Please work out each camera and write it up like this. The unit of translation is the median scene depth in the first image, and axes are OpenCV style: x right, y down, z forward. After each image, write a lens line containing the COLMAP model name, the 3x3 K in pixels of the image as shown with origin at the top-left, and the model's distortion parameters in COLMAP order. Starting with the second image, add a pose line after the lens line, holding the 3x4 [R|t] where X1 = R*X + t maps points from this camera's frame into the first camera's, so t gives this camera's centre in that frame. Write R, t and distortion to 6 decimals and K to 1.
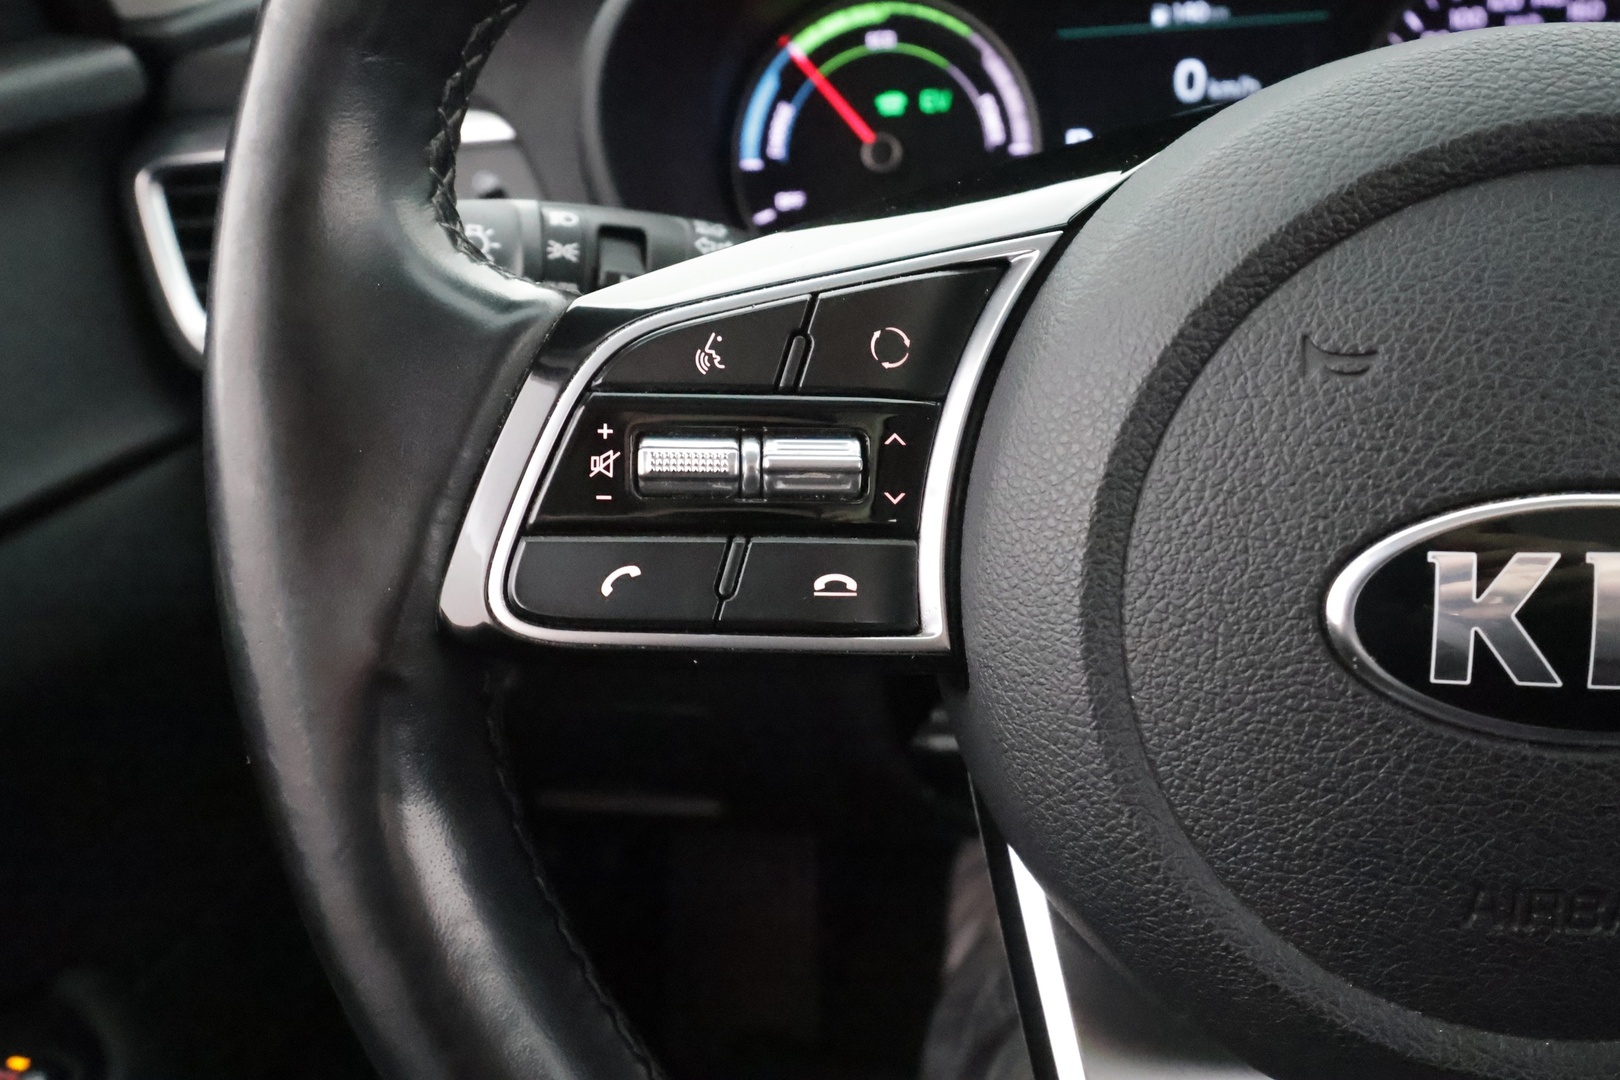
lens RADIAL K [[1266.7, 0, 824.8], [0, 1266.7, 528.5], [0, 0, 1]] dist [0.011731, -0.008462]
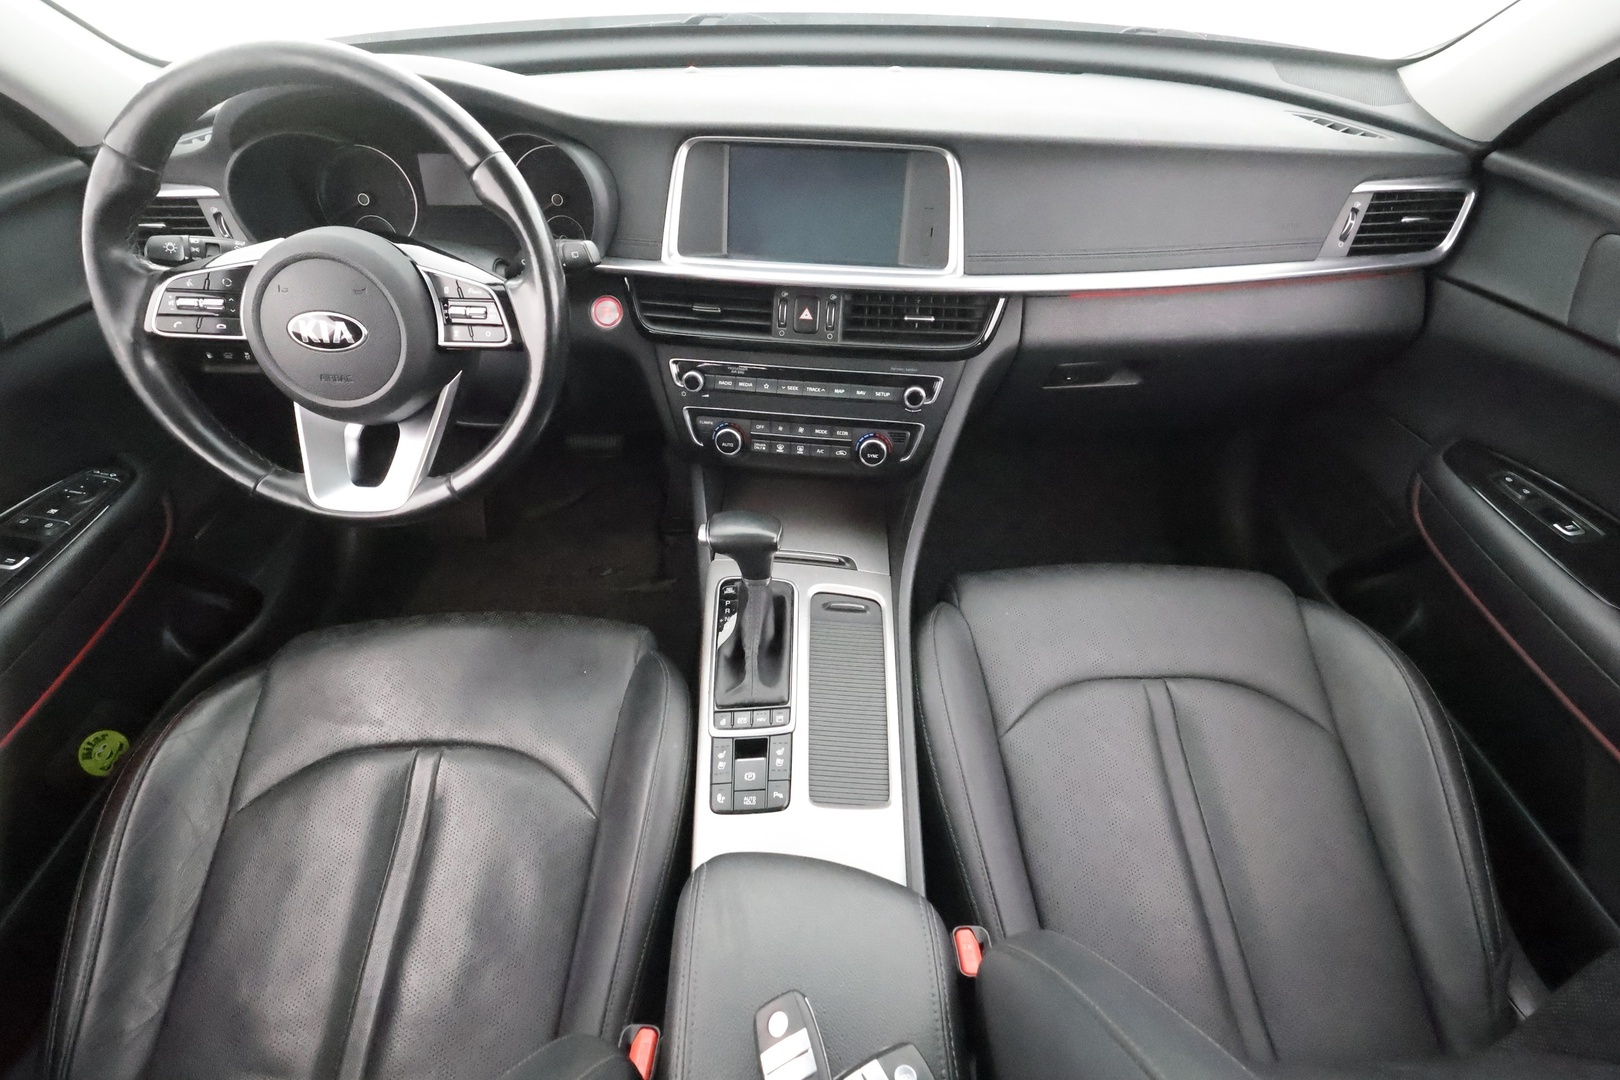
lens RADIAL K [[746.5, 0, 807.7], [0, 746.5, 544.8], [0, 0, 1]] dist [-0.000446, 0.001570]
pose [[0.989347, -0.023166, 0.143722, 2.100957], [-0.015196, 0.965431, 0.260217, 0.078670], [-0.144782, -0.259629, 0.954794, -2.833301]]
